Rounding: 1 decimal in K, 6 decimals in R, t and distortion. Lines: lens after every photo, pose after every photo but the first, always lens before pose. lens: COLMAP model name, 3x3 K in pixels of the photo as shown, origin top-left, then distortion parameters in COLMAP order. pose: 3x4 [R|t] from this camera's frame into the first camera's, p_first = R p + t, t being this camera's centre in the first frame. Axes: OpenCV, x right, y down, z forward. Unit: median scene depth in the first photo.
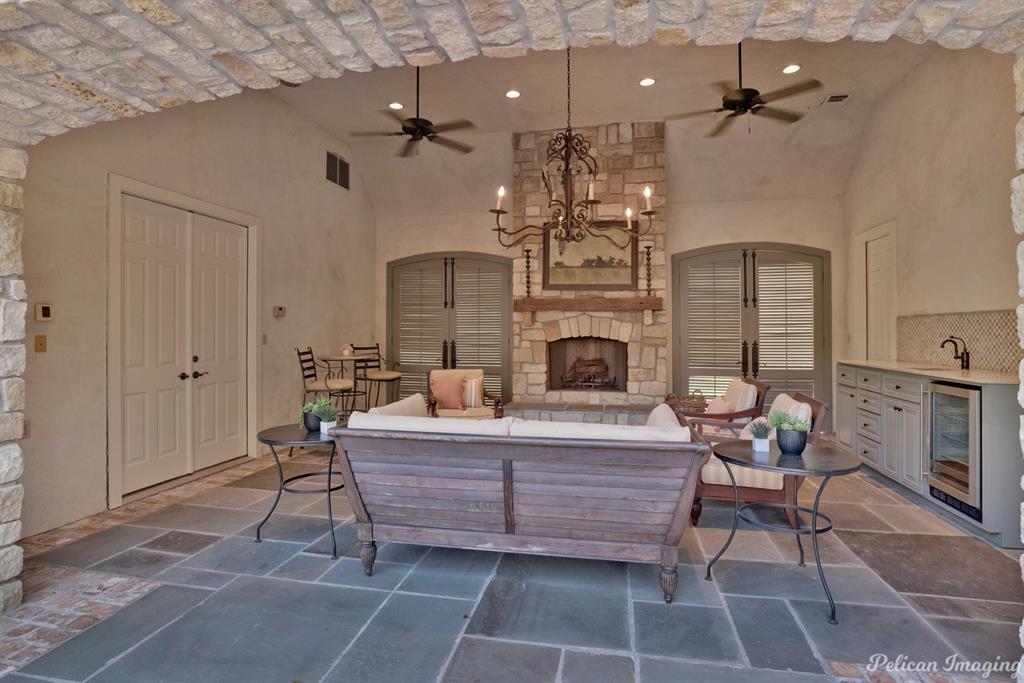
lens RADIAL K [[530.4, 0, 515.6], [0, 530.4, 338.3], [0, 0, 1]] dist [-0.020648, 0.005340]
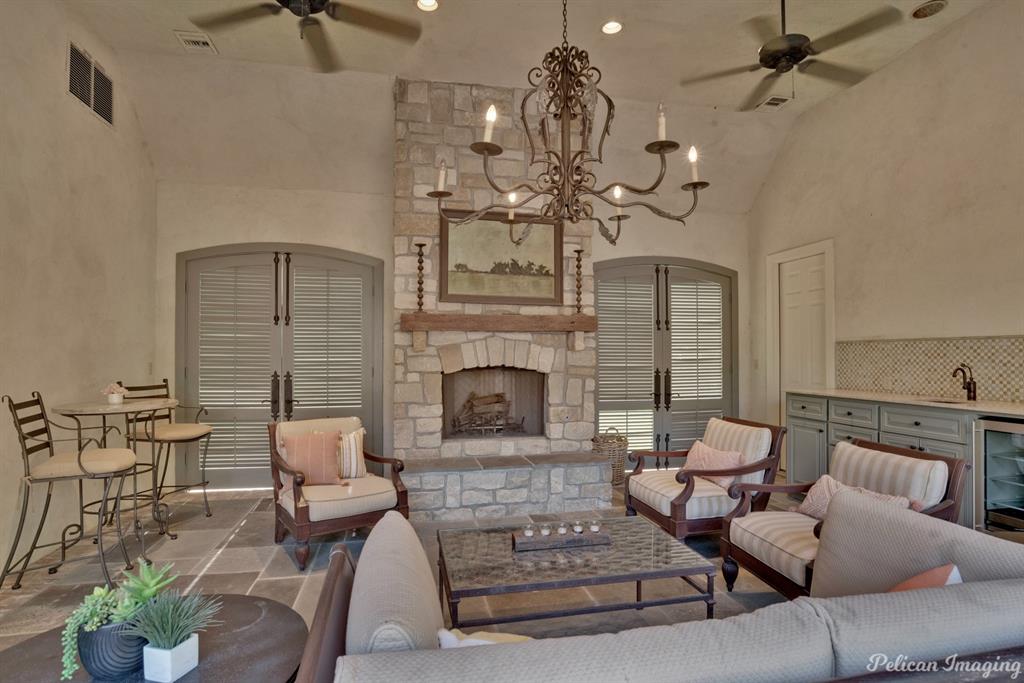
lens RADIAL K [[530.4, 0, 507.4], [0, 530.4, 354.3], [0, 0, 1]] dist [-0.020648, 0.005340]
pose [[0.920054, -0.001984, 0.391787, -0.144927], [0.007863, 0.999879, -0.013401, -0.009265], [-0.391713, 0.015410, 0.919958, 0.300935]]
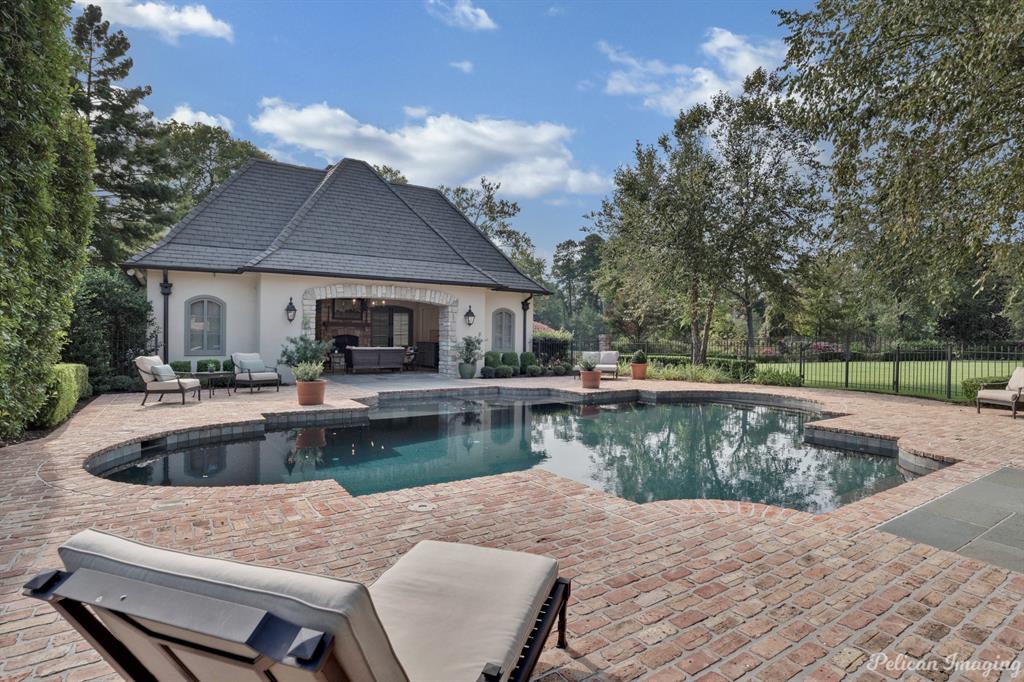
lens RADIAL K [[530.4, 0, 517.7], [0, 530.4, 336.7], [0, 0, 1]] dist [-0.020648, 0.005340]
pose [[0.700605, 0.007221, 0.713513, -1.357020], [-0.000792, 0.999956, -0.009341, 0.036636], [-0.713549, 0.005979, 0.700580, -1.864089]]
